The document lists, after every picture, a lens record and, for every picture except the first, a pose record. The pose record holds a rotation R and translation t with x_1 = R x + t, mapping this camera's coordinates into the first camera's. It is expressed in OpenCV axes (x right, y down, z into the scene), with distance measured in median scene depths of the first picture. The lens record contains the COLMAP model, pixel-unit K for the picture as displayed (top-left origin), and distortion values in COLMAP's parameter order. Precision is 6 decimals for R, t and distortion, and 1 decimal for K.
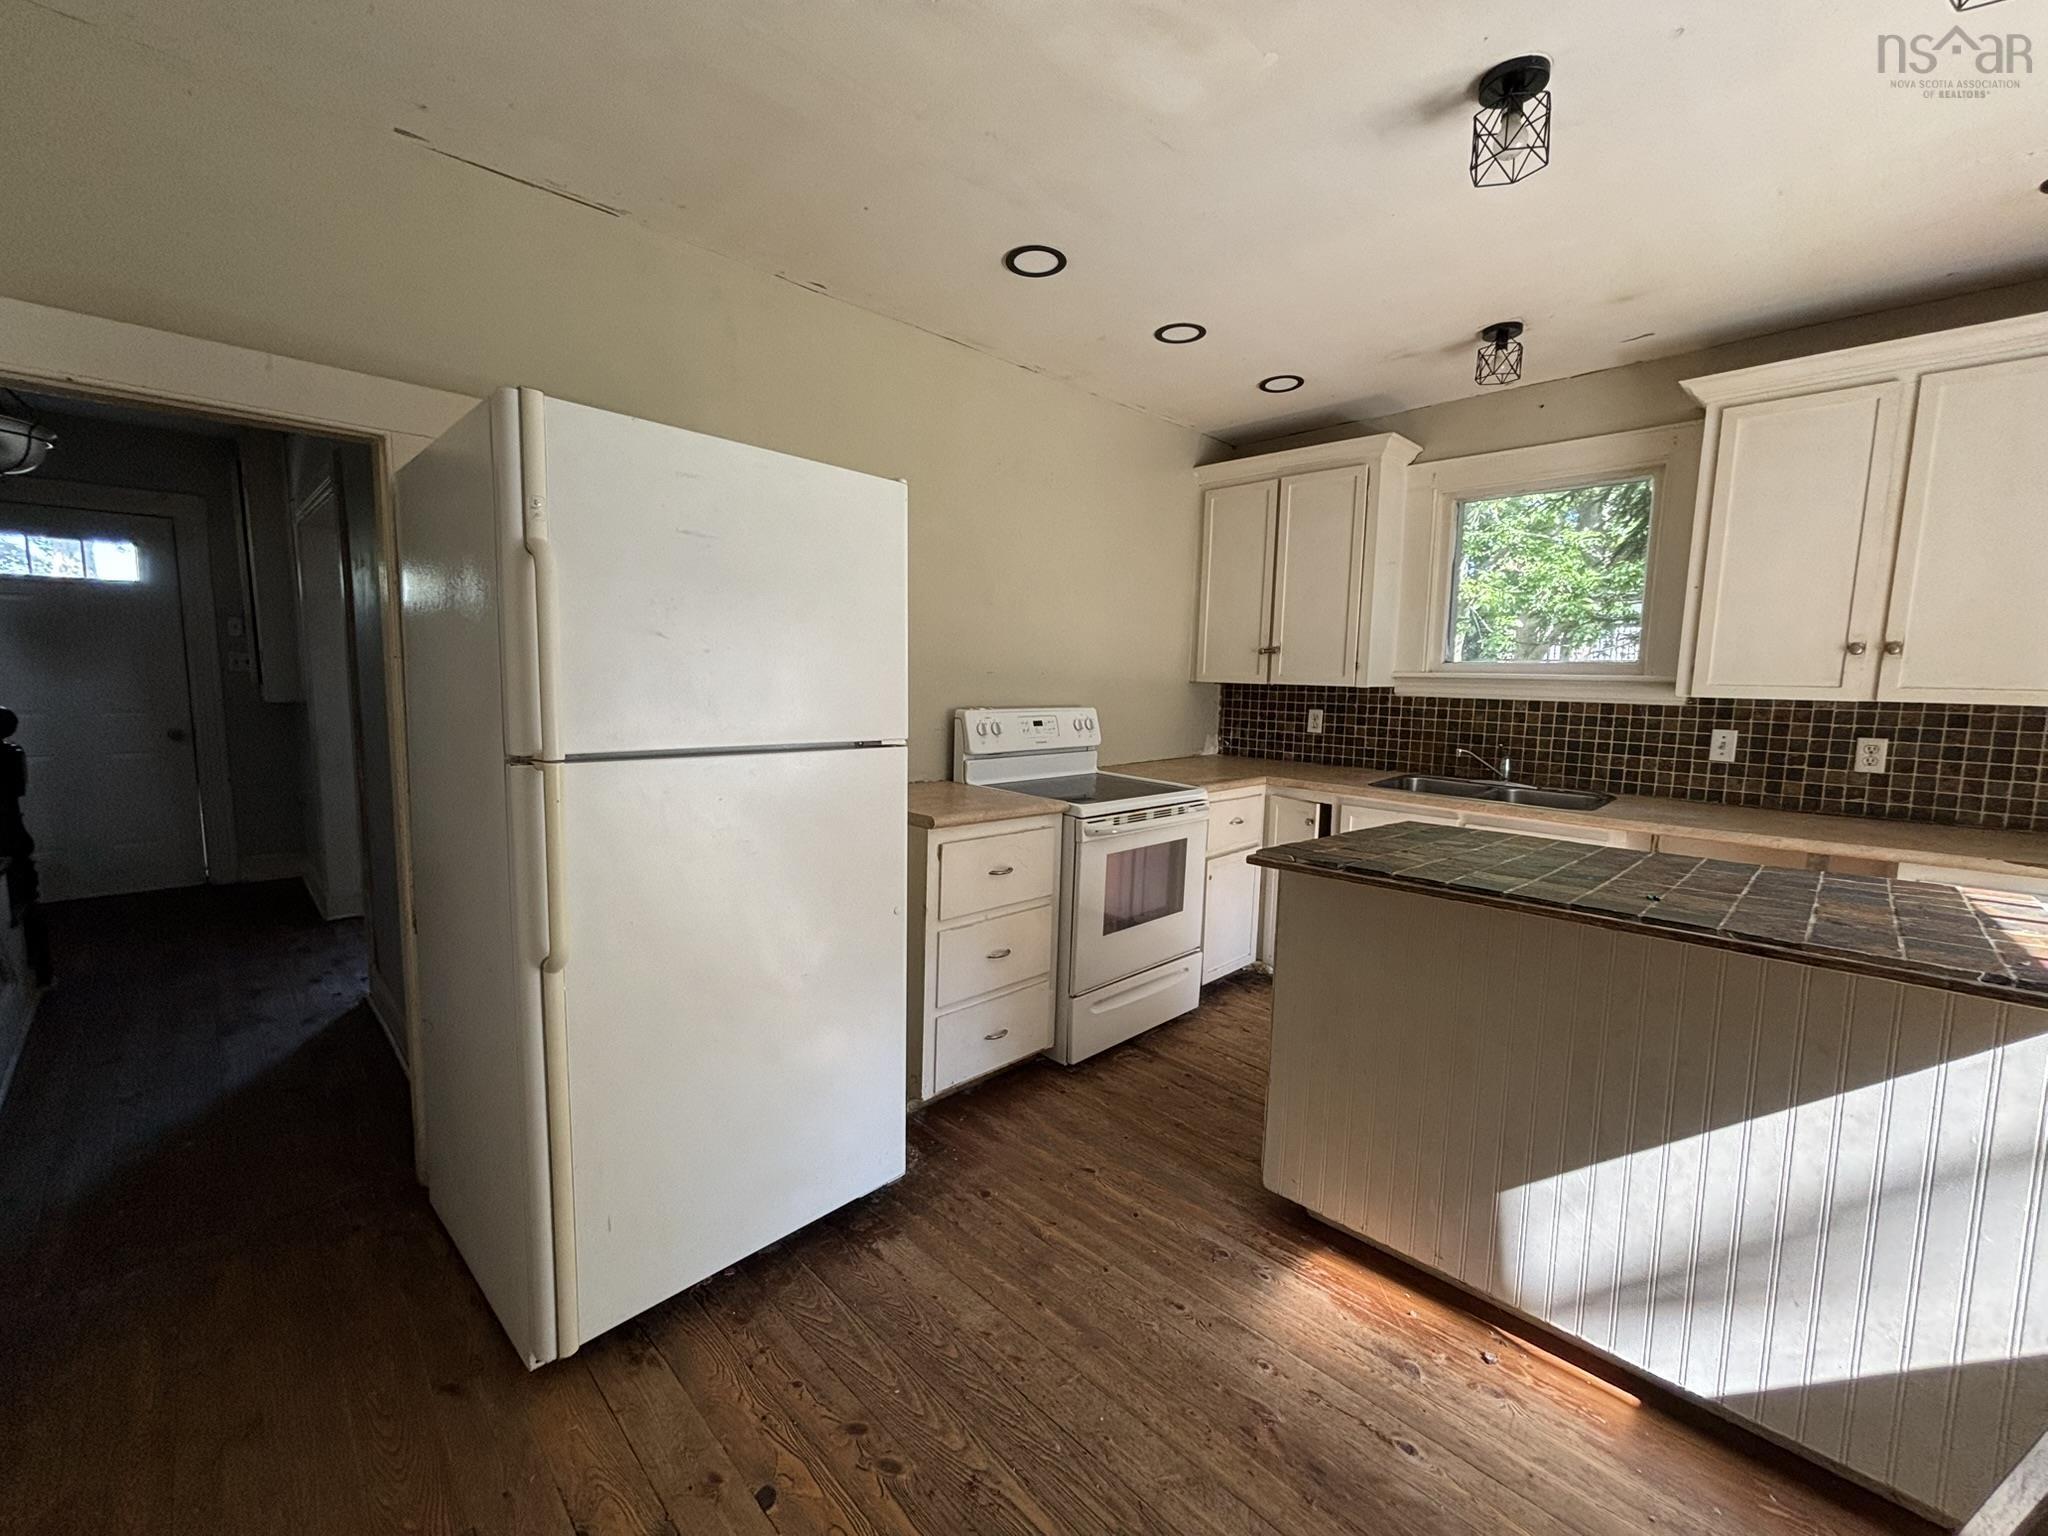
lens RADIAL K [[826.7, 0, 1024.0], [0, 826.7, 768.0], [0, 0, 1]] dist [0.007811, -0.000067]
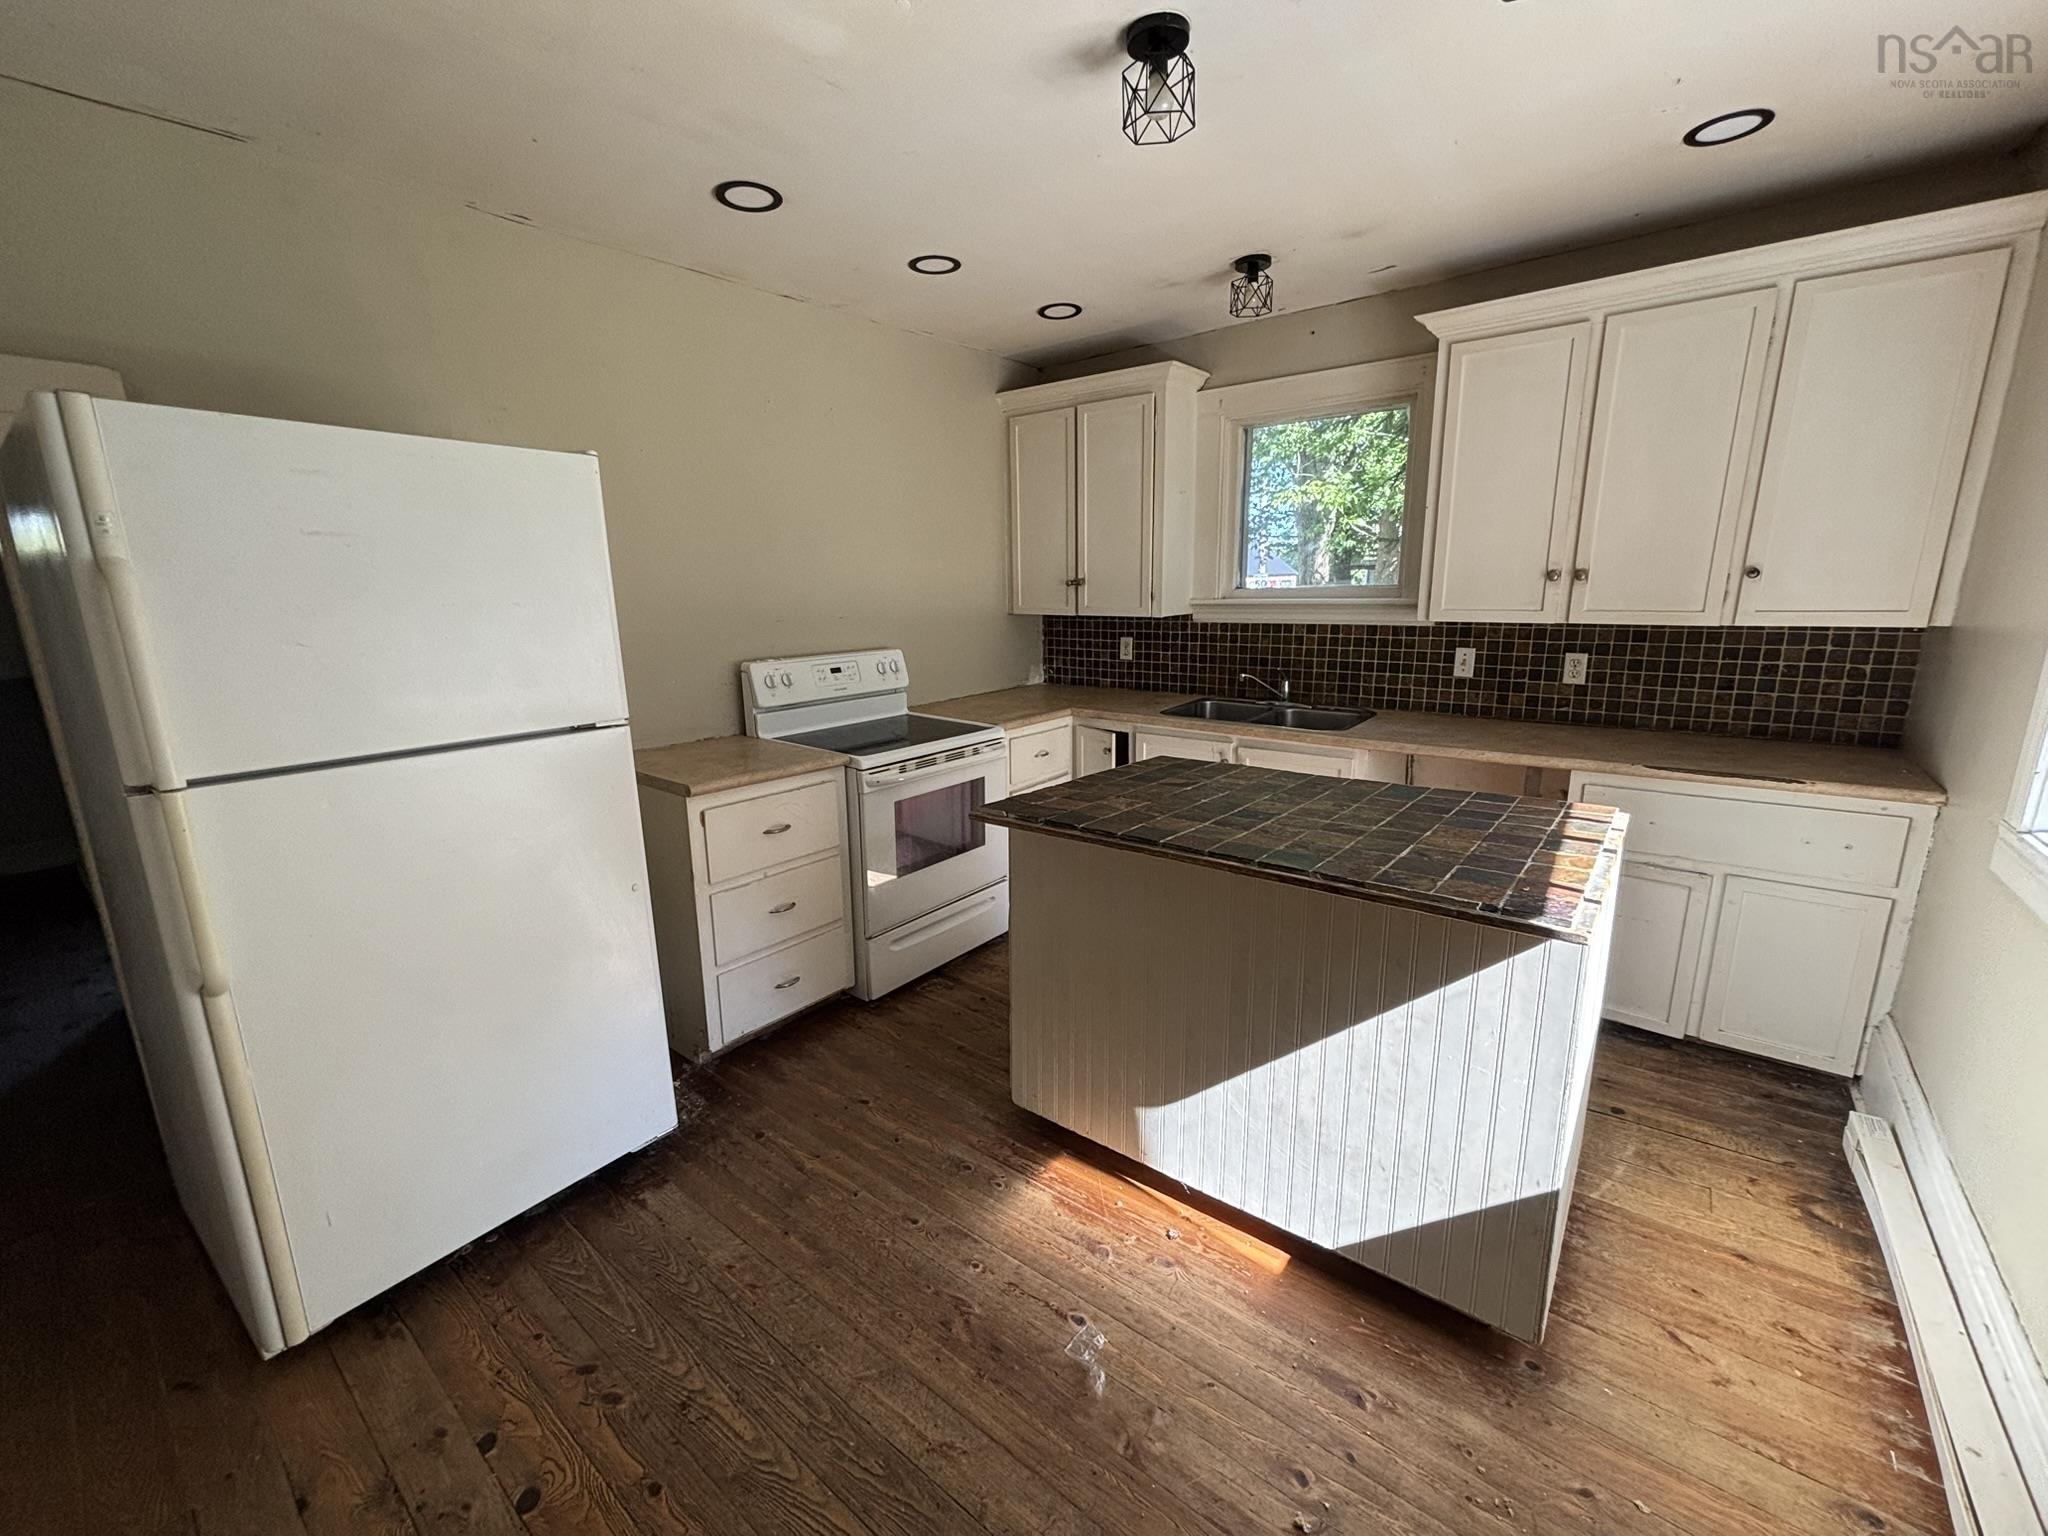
lens RADIAL K [[823.6, 0, 1024.0], [0, 823.6, 768.0], [0, 0, 1]] dist [0.007480, 0.000133]
pose [[0.993144, -0.062650, 0.098694, 0.169255], [0.051238, 0.992136, 0.114201, -0.048107], [-0.105073, -0.108361, 0.988543, -0.031027]]
